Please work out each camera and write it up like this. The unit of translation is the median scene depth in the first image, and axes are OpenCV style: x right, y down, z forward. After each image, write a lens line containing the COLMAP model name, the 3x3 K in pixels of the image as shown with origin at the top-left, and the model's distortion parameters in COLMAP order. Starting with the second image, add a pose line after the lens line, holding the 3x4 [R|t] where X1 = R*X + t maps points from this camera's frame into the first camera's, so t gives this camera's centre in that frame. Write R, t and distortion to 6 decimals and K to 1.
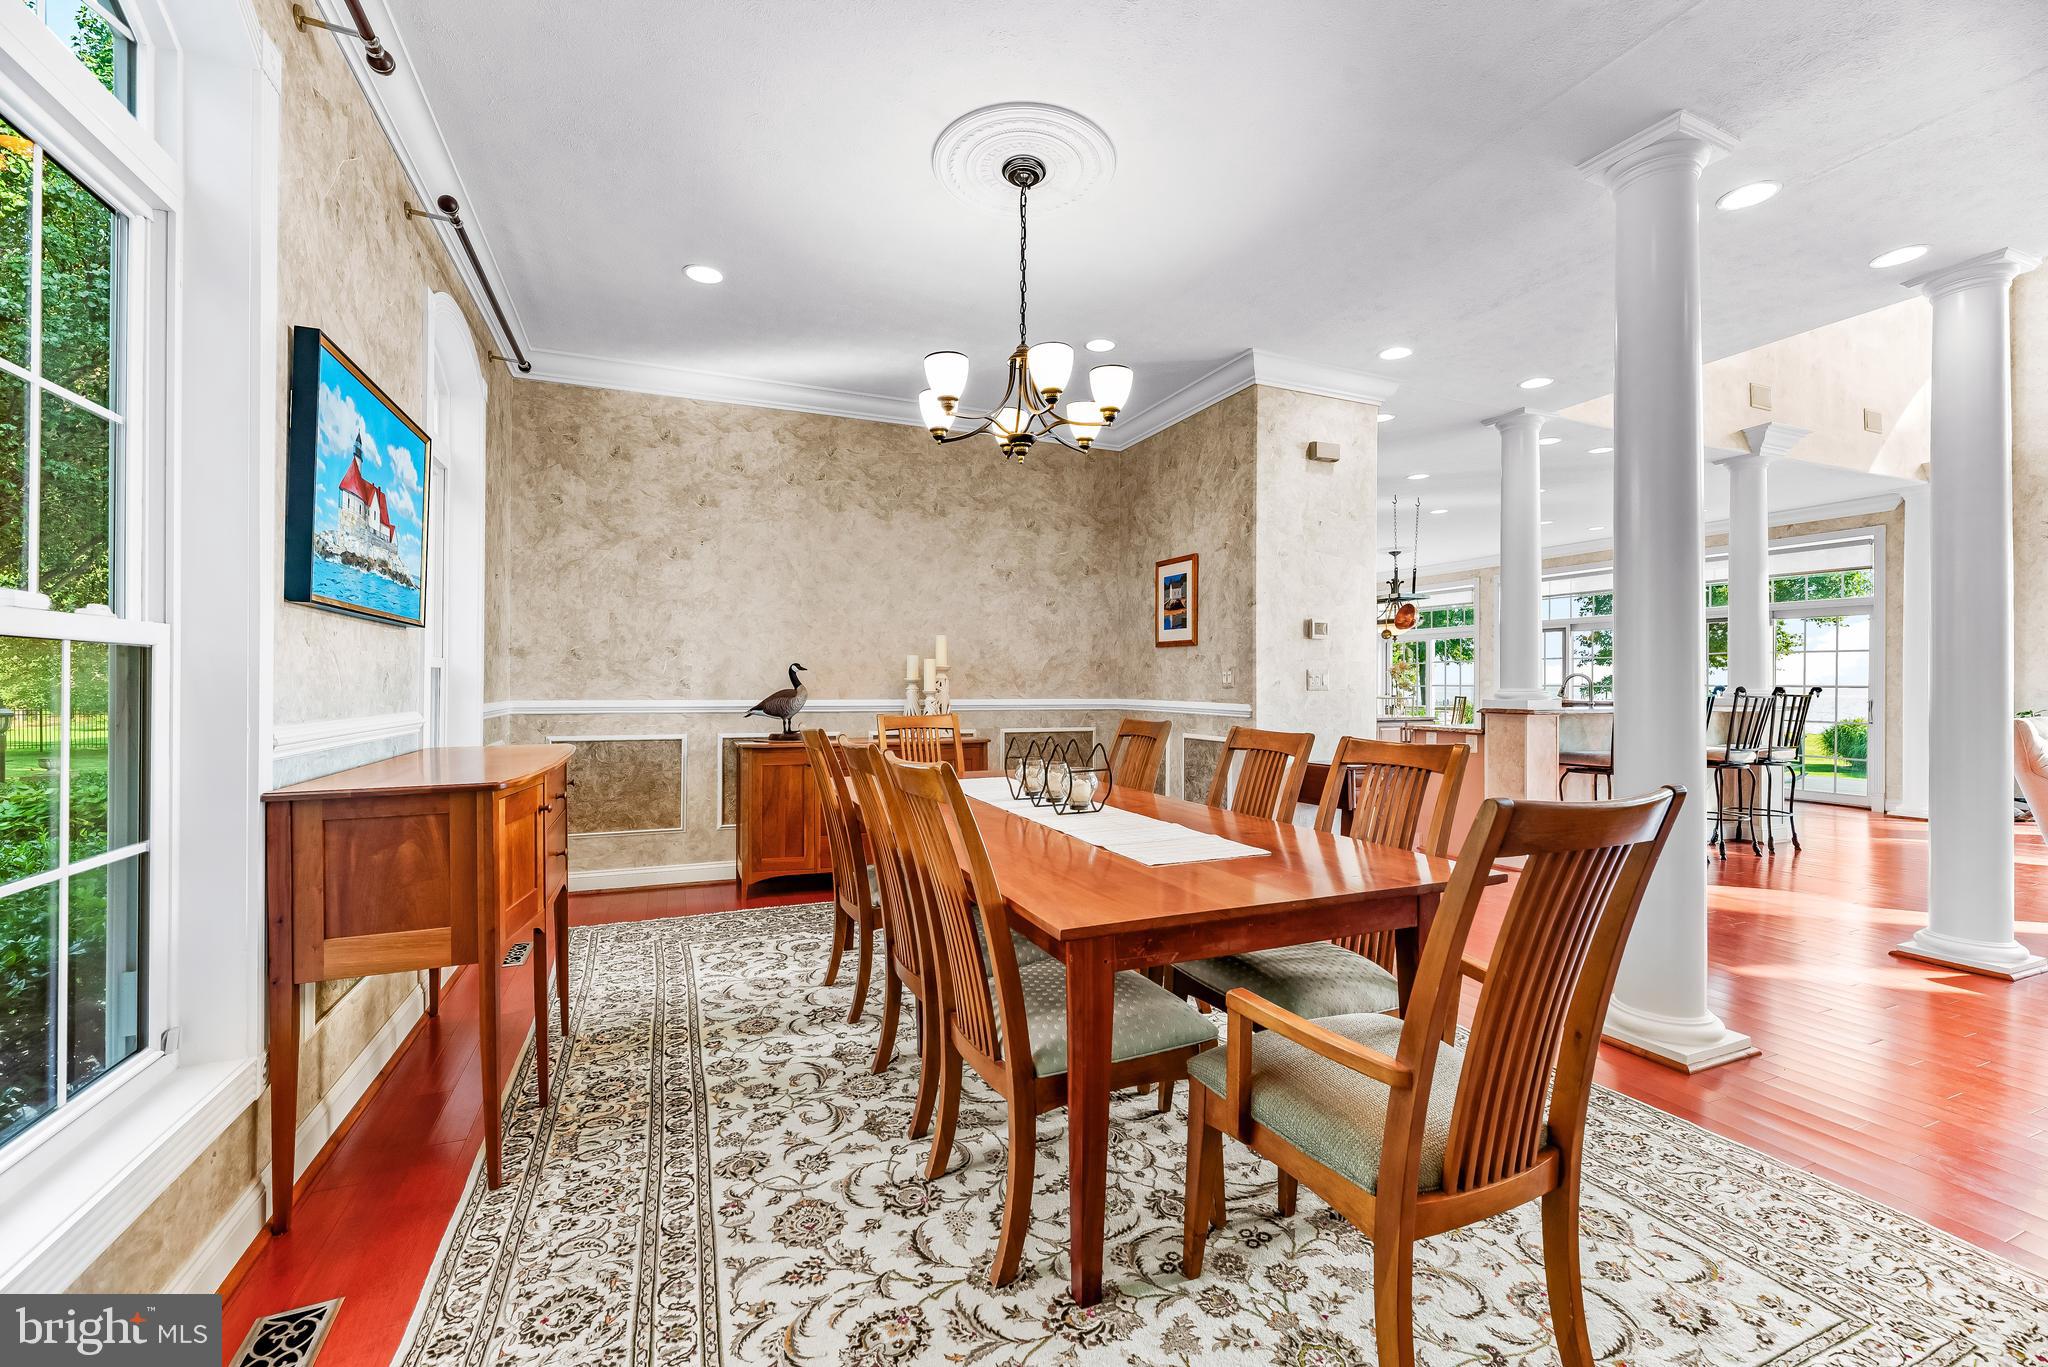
lens RADIAL K [[837.3, 0, 1026.4], [0, 837.3, 679.5], [0, 0, 1]] dist [0.000140, 0.000050]
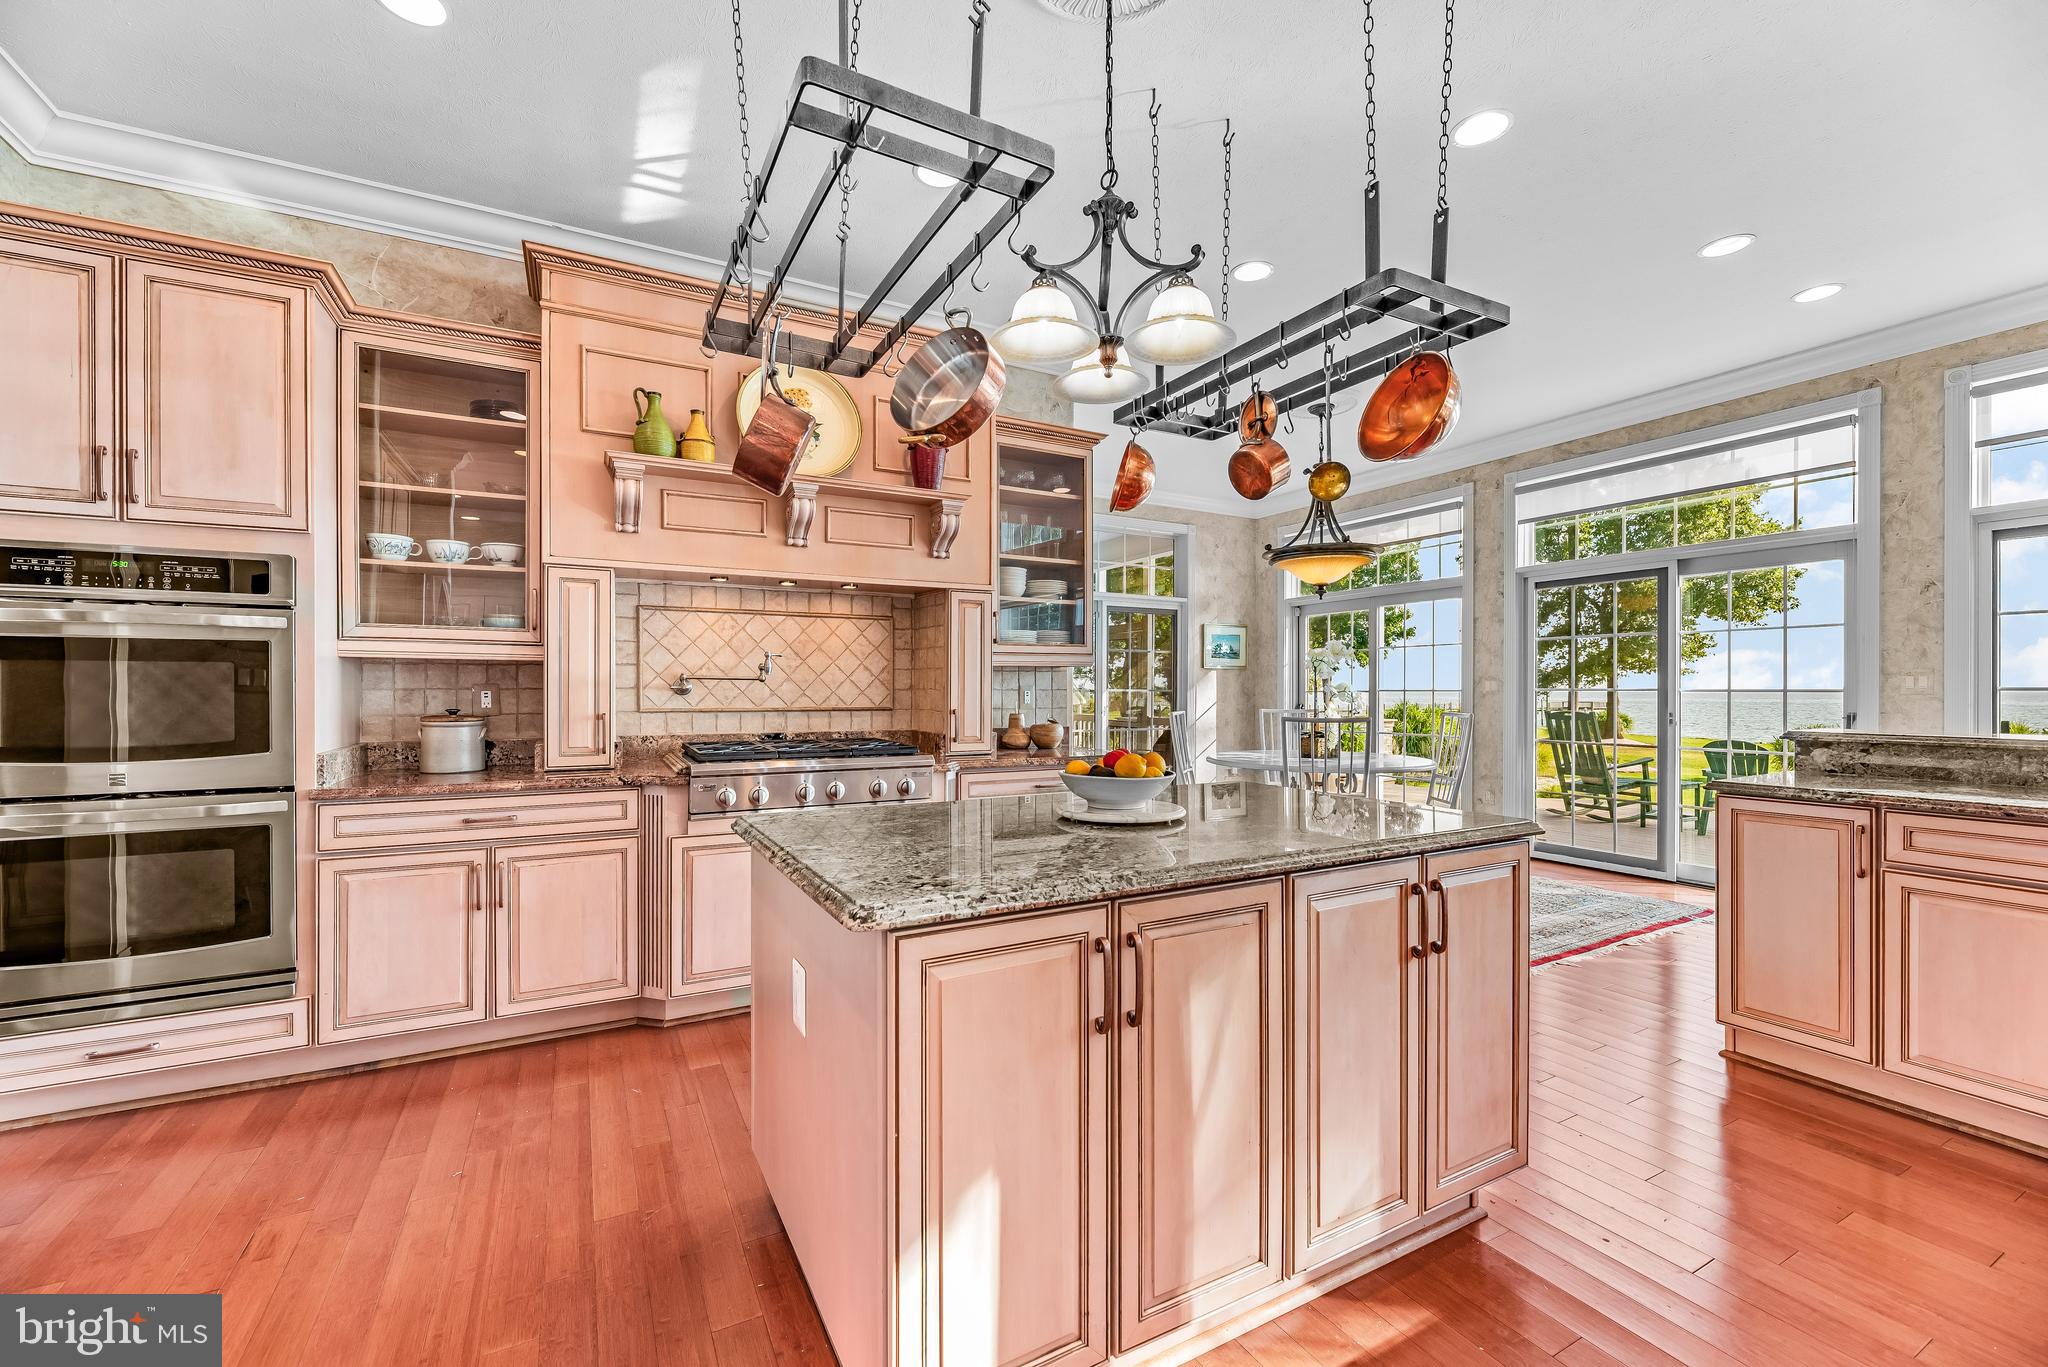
lens RADIAL K [[828.5, 0, 1017.2], [0, 828.5, 691.9], [0, 0, 1]] dist [-0.000199, -0.000037]
pose [[0.995885, -0.001063, 0.090615, 0.327631], [0.000439, 0.999976, 0.006915, 0.006987], [-0.090620, -0.006847, 0.995862, 0.793520]]
